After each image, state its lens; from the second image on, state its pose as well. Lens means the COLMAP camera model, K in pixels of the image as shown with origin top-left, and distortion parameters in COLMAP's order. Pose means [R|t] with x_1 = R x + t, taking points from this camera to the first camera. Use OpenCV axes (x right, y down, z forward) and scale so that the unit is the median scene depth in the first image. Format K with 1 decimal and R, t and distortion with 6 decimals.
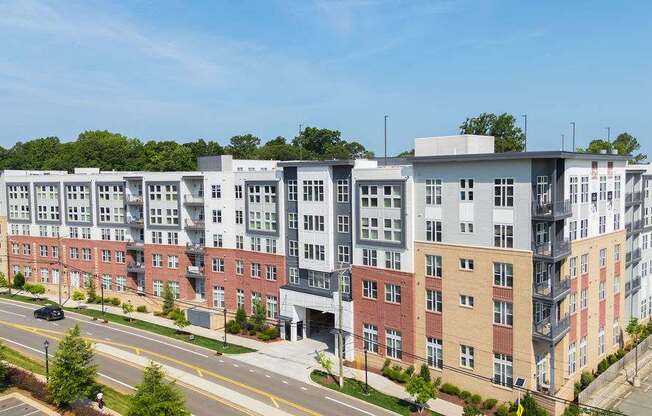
lens RADIAL K [[528.7, 0, 326.0], [0, 528.7, 208.0], [0, 0, 1]] dist [0.035954, -0.007287]
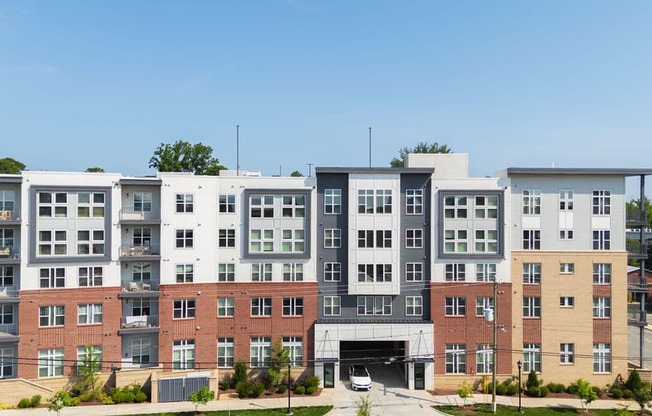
lens RADIAL K [[528.7, 0, 326.0], [0, 528.7, 208.0], [0, 0, 1]] dist [0.035954, -0.007287]
pose [[0.712670, 0.018767, 0.701249, -0.720472], [0.027092, 0.998160, -0.054247, 0.023502], [-0.700976, 0.057659, 0.710850, 0.462364]]
